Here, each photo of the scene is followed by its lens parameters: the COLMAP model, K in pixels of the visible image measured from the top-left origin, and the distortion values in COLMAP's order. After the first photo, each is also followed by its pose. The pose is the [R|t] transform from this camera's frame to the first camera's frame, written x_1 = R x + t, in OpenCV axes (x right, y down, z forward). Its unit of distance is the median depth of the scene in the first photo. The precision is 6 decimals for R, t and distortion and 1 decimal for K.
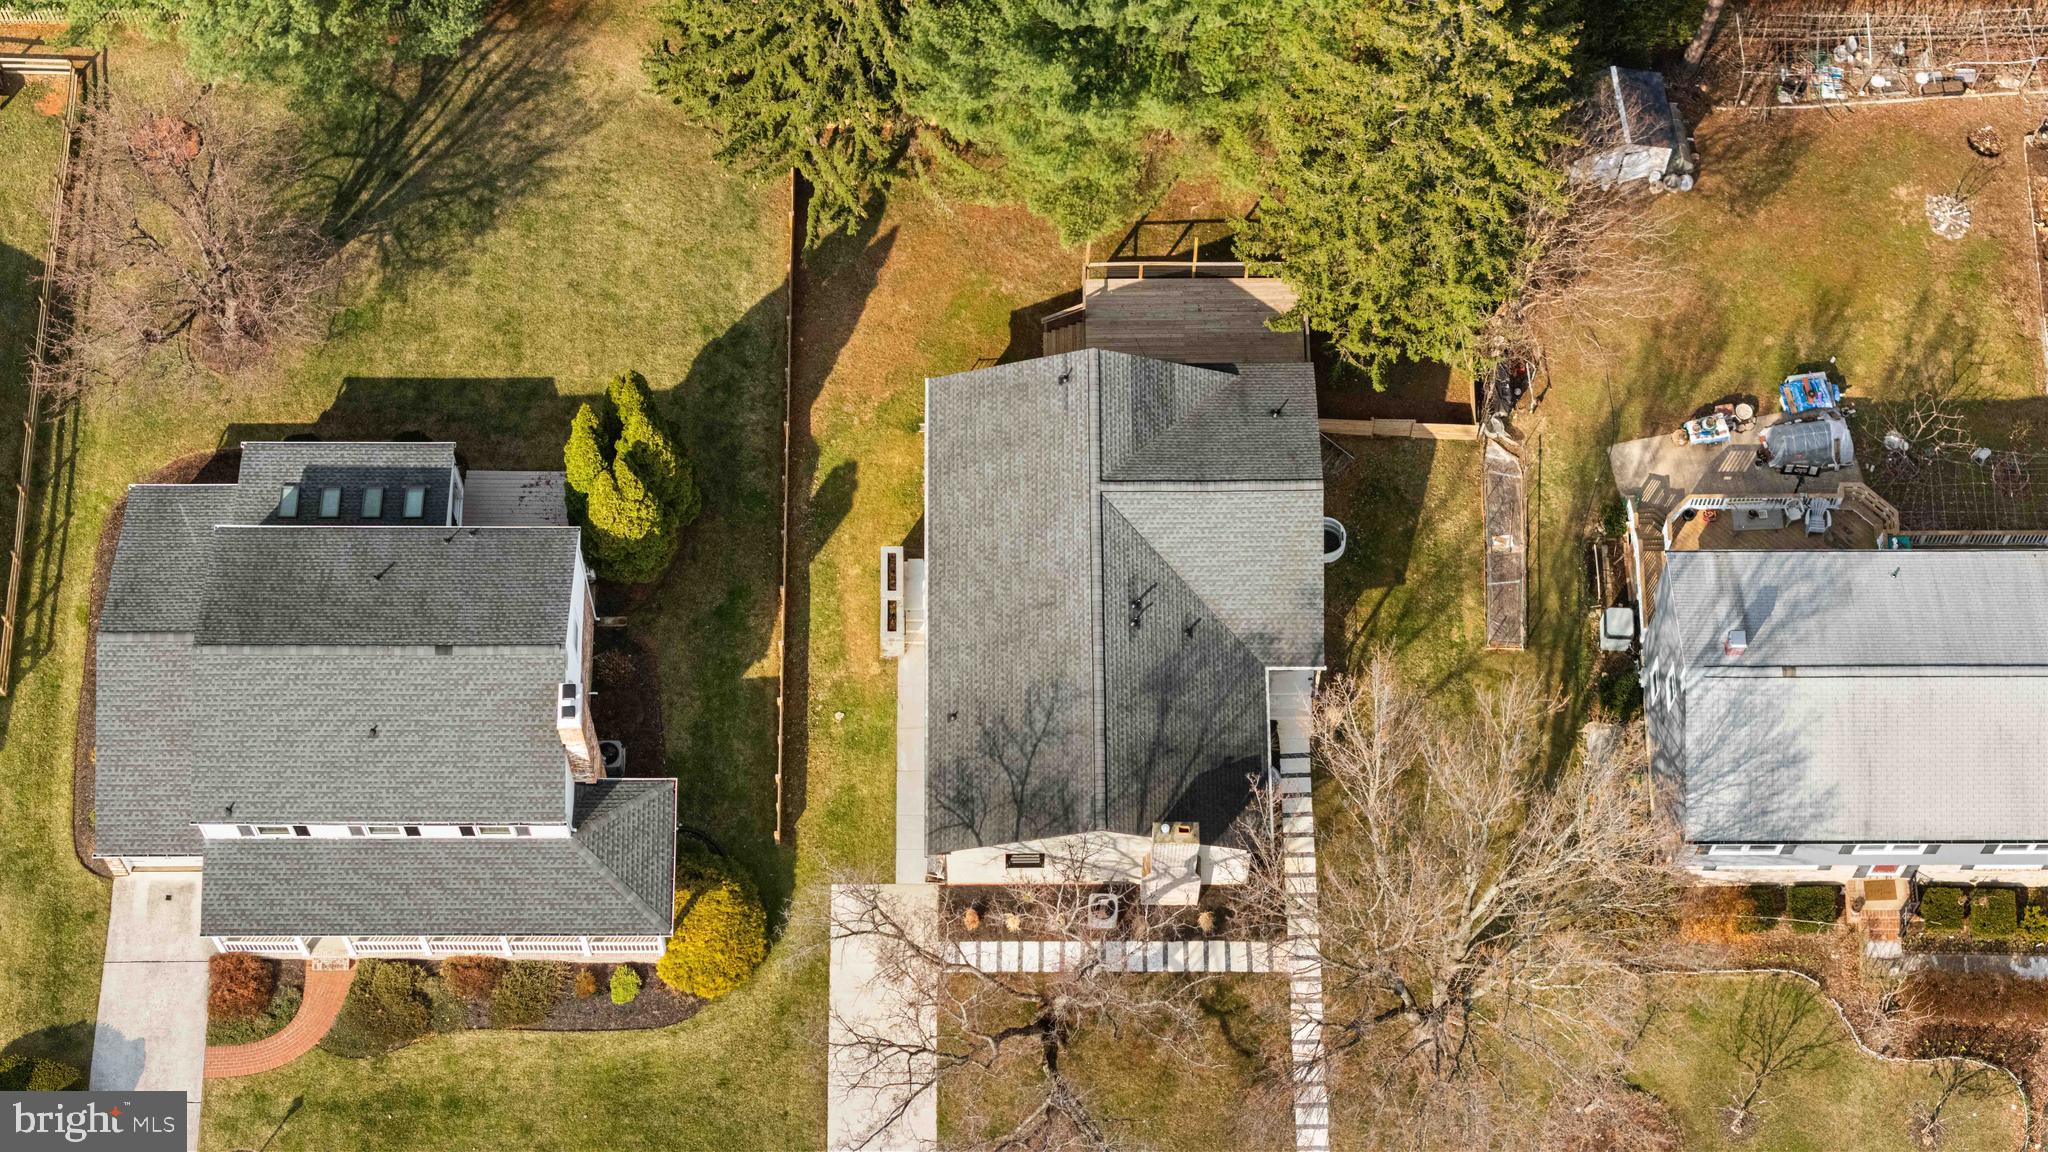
lens RADIAL K [[4053.0, 0, 1024.0], [0, 4053.0, 576.0], [0, 0, 1]] dist [-0.299538, 2.379480]
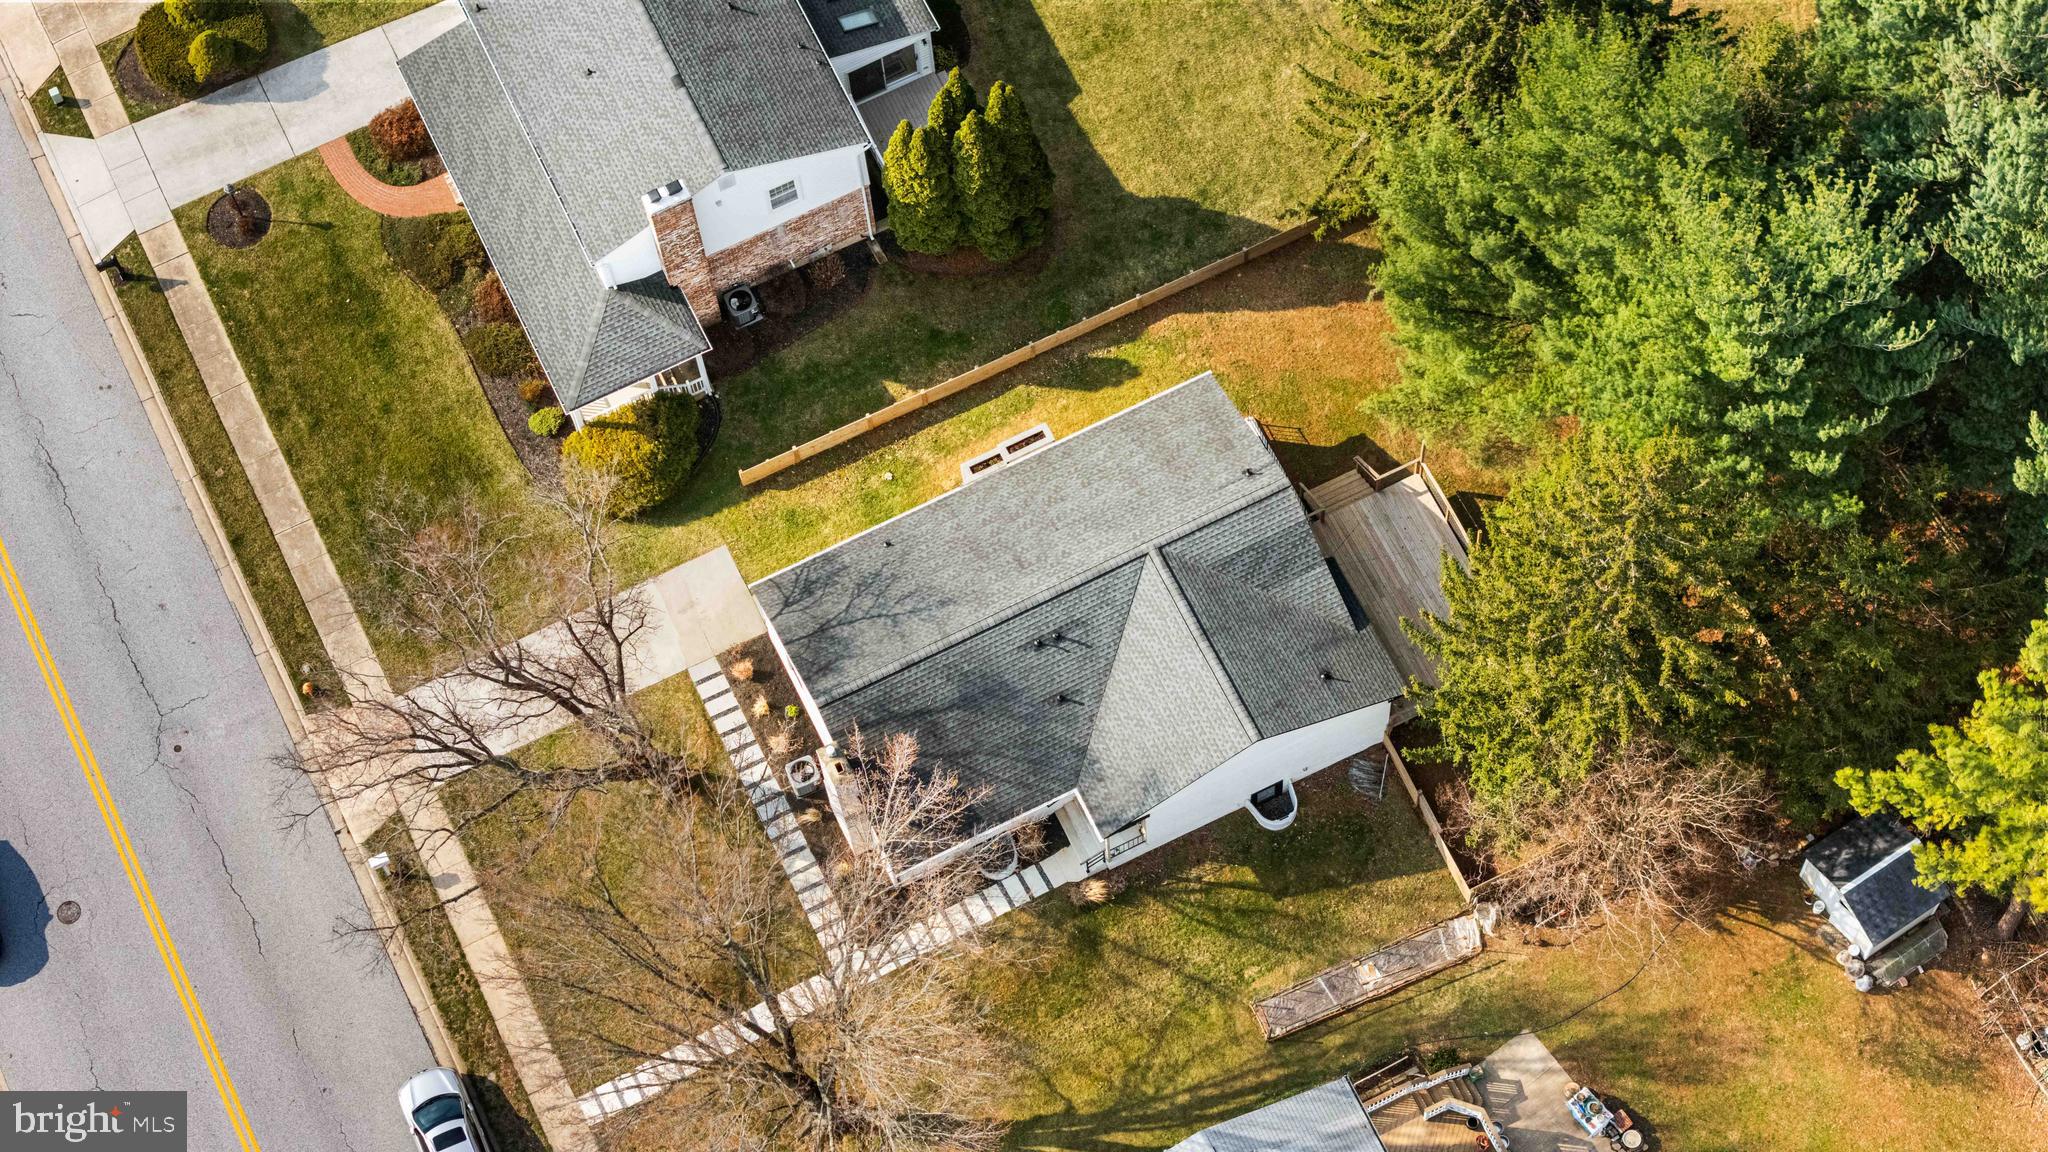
lens RADIAL K [[4053.0, 0, 1024.0], [0, 4053.0, 576.0], [0, 0, 1]] dist [-0.299538, 2.379480]
pose [[0.431701, 0.826324, -0.361695, 0.357125], [-0.814029, 0.529636, 0.238417, -0.222146], [0.388576, 0.191505, 0.901296, 0.103232]]
